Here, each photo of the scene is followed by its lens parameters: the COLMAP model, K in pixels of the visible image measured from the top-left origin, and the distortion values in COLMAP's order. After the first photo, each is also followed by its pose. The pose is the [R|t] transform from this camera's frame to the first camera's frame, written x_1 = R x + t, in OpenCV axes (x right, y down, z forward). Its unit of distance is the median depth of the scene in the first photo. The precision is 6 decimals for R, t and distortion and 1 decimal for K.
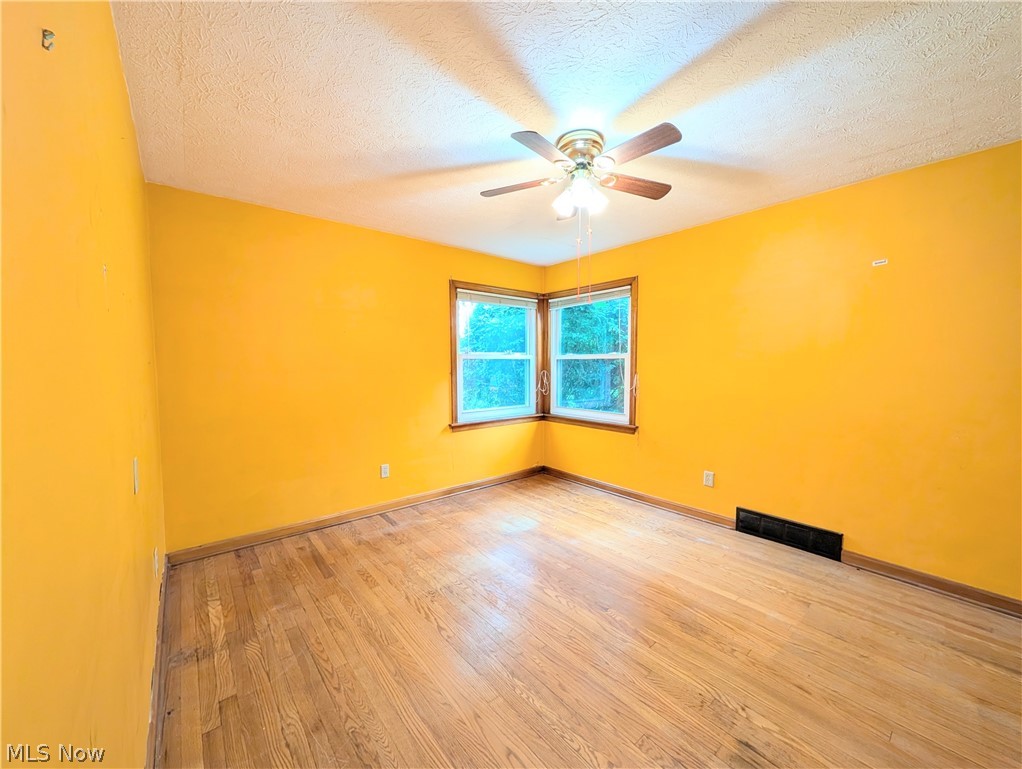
lens RADIAL K [[388.8, 0, 514.8], [0, 388.8, 383.1], [0, 0, 1]] dist [0.000355, 0.000040]
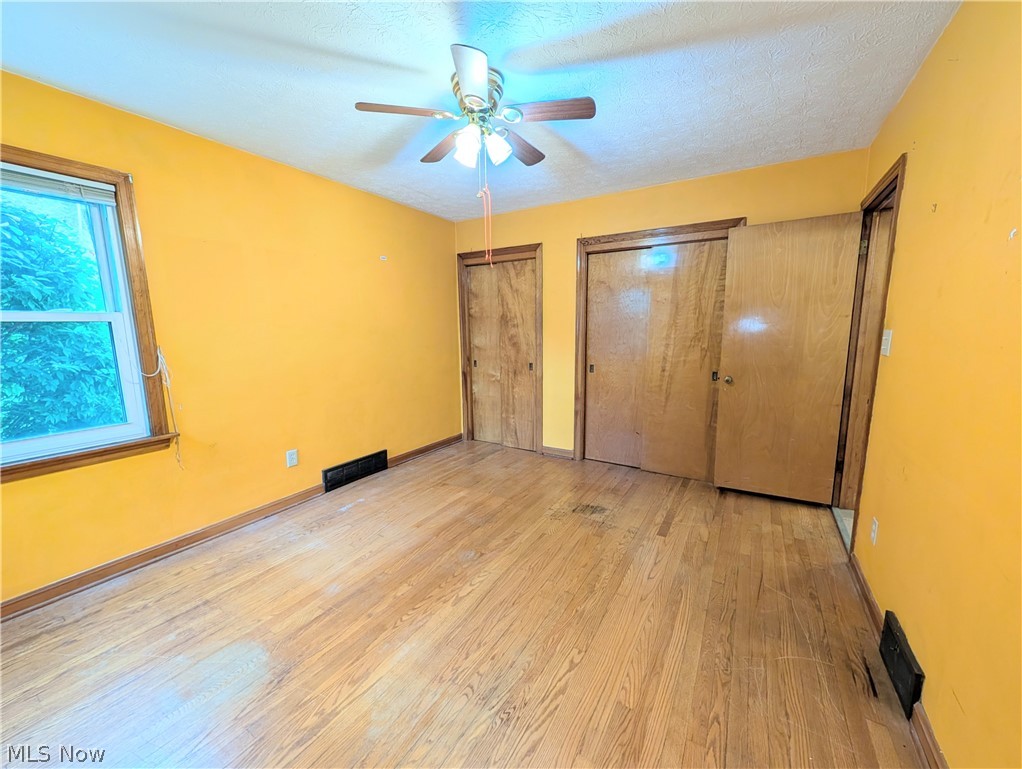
lens RADIAL K [[388.8, 0, 514.8], [0, 388.8, 383.1], [0, 0, 1]] dist [0.000355, 0.000040]
pose [[-0.305042, -0.134513, 0.942791, -0.585568], [0.058520, 0.985456, 0.159534, -0.046635], [-0.950539, 0.103837, -0.292734, 0.914381]]
